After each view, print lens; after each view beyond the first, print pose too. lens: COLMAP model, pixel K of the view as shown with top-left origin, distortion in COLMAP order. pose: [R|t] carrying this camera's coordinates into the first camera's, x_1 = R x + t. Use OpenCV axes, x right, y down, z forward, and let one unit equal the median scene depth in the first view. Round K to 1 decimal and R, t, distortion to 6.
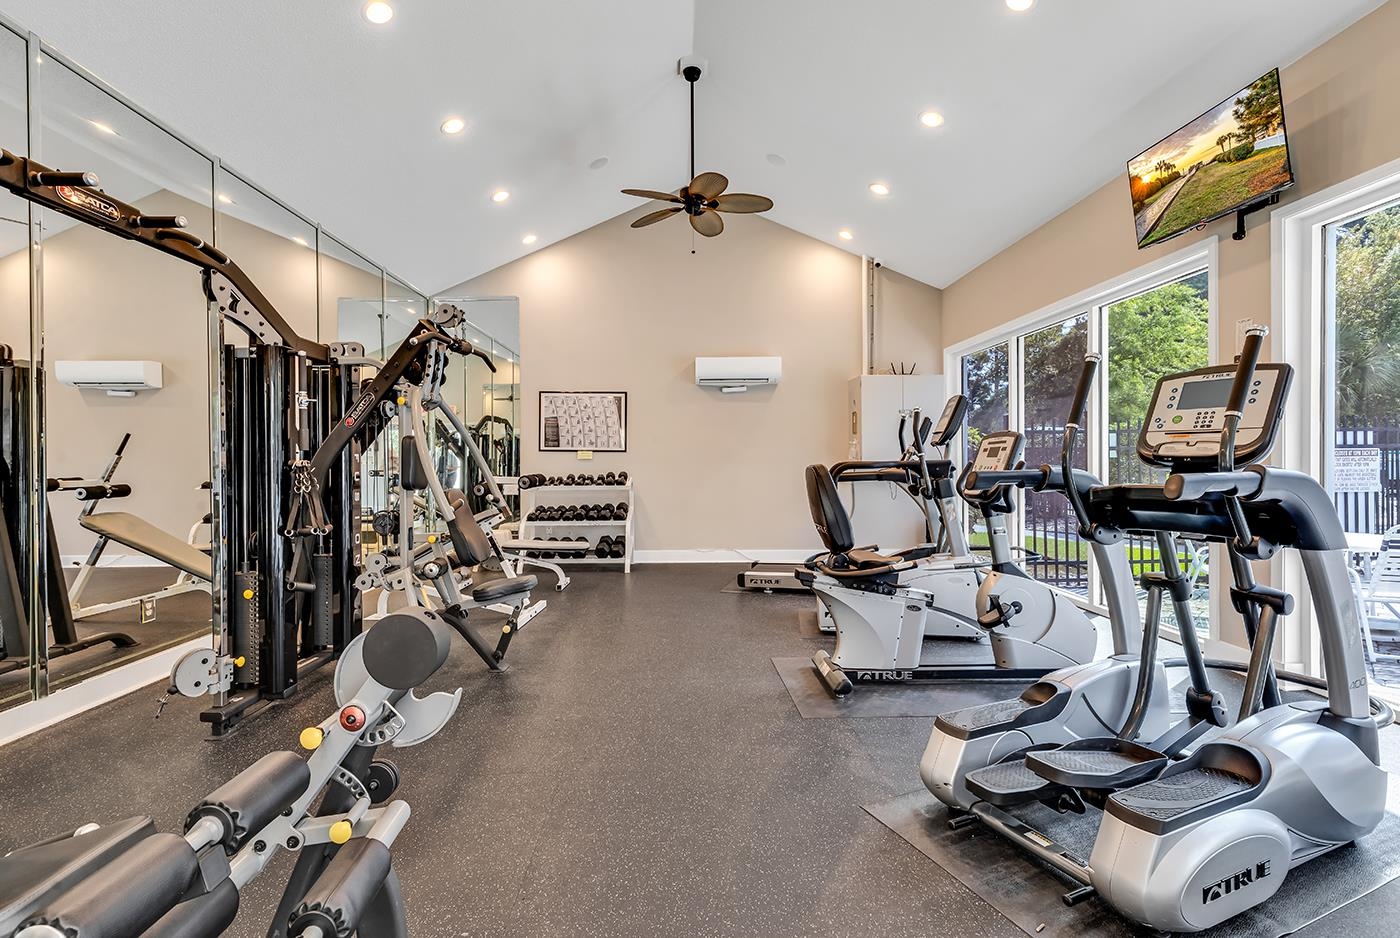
lens RADIAL K [[622.0, 0, 694.5], [0, 622.0, 459.0], [0, 0, 1]] dist [-0.002372, -0.000678]
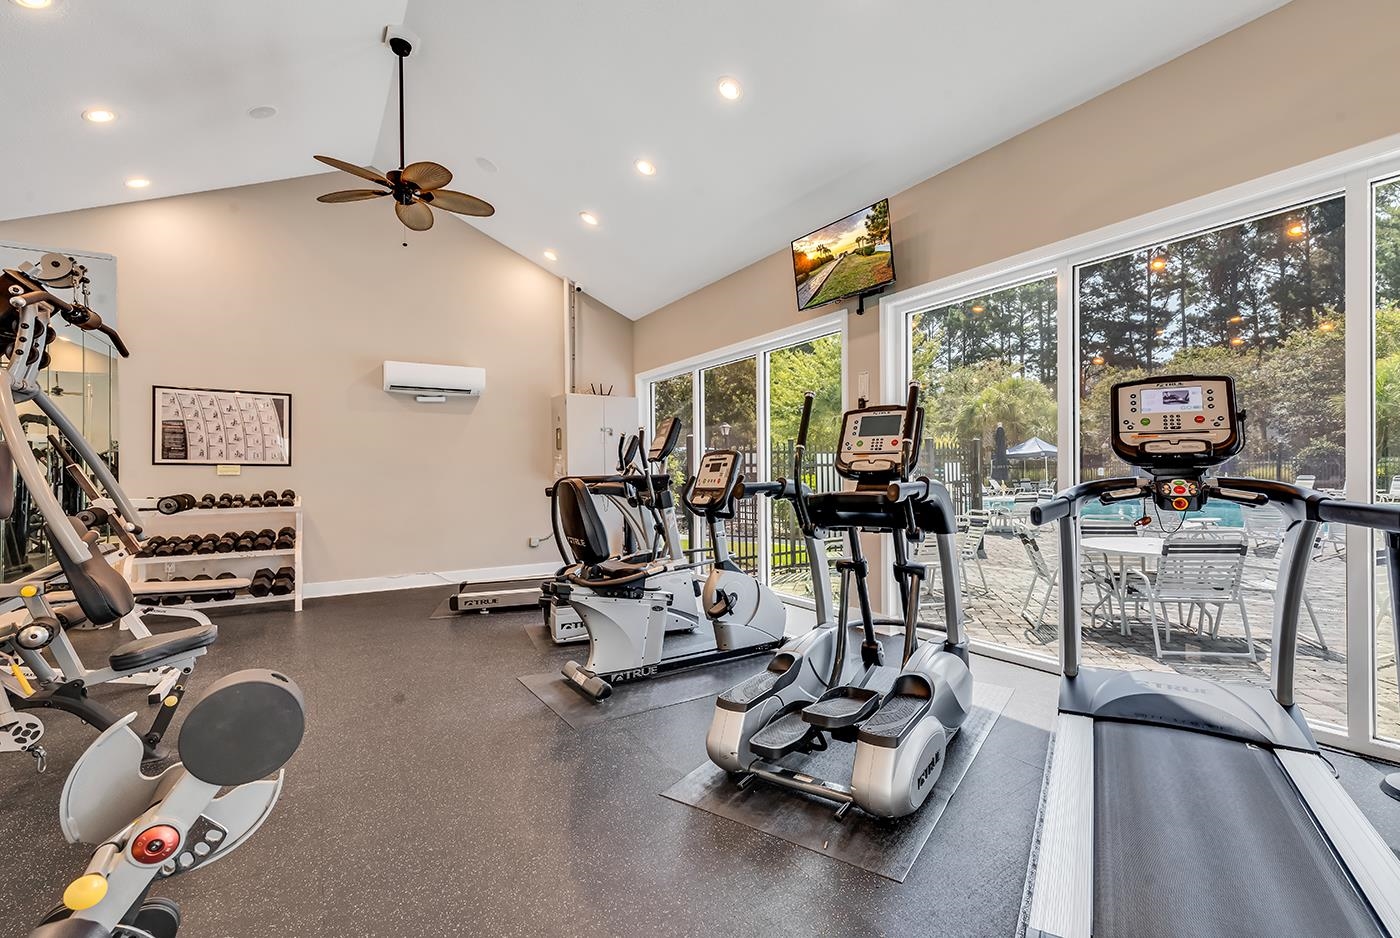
lens RADIAL K [[610.0, 0, 700.0], [0, 610.0, 469.0], [0, 0, 1]] dist [0.001838, -0.000717]
pose [[0.851297, 0.002529, 0.524678, -0.147534], [0.002274, 0.999961, -0.008508, 0.001420], [-0.524679, 0.008436, 0.851258, 0.034871]]
